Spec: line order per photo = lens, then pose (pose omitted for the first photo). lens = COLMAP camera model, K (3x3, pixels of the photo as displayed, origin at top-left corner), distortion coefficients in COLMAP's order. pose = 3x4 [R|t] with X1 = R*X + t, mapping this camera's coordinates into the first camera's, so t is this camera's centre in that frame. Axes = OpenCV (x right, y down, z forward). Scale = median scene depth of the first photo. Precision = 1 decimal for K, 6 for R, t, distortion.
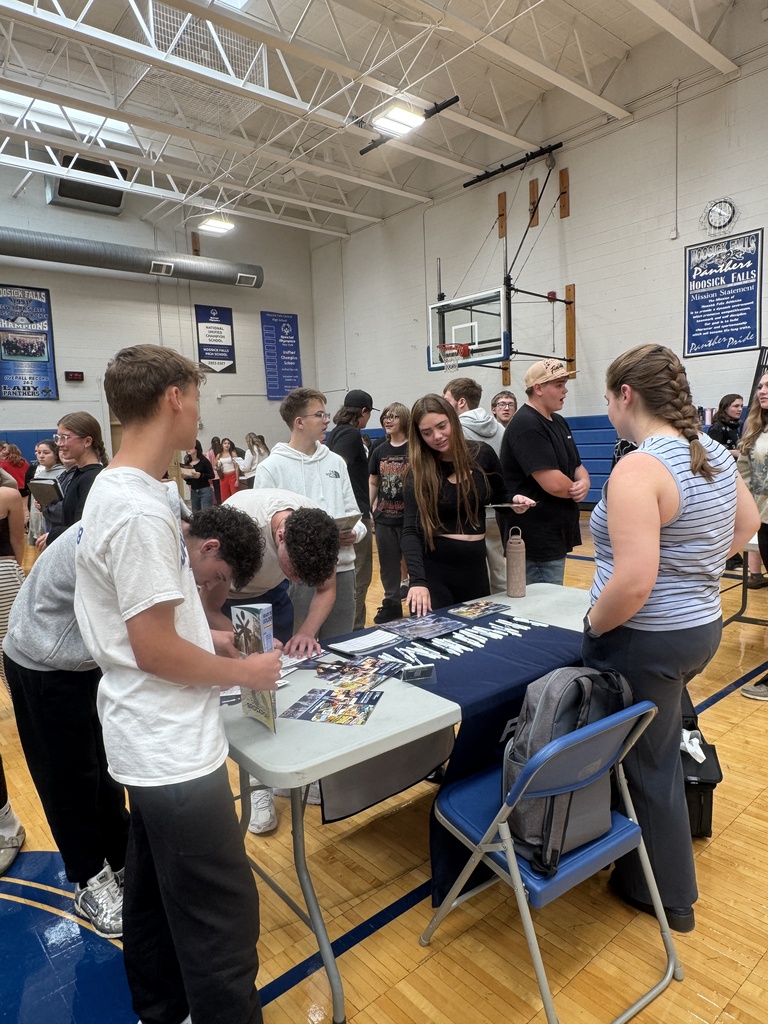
lens RADIAL K [[663.7, 0, 384.0], [0, 663.7, 512.0], [0, 0, 1]] dist [0.001146, -0.002246]
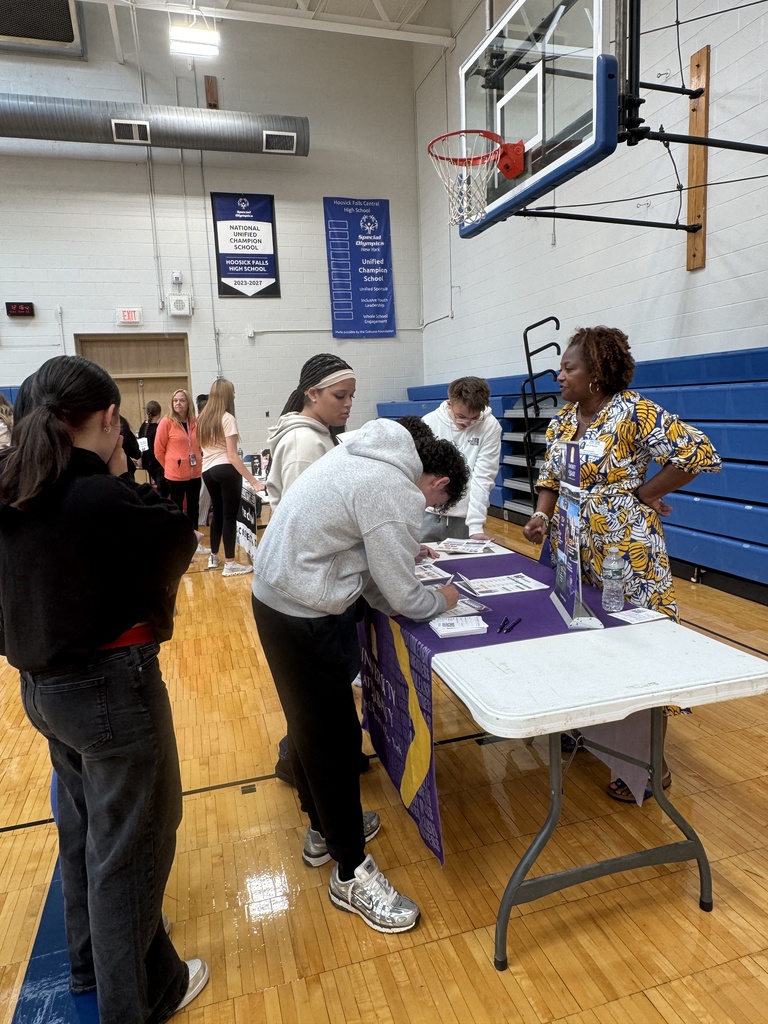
lens RADIAL K [[663.7, 0, 384.0], [0, 663.7, 512.0], [0, 0, 1]] dist [0.001146, -0.002246]
pose [[0.914356, 0.066488, -0.399415, 0.148030], [-0.039615, 0.996383, 0.075174, -0.051884], [0.402969, -0.052913, 0.913683, 0.435200]]
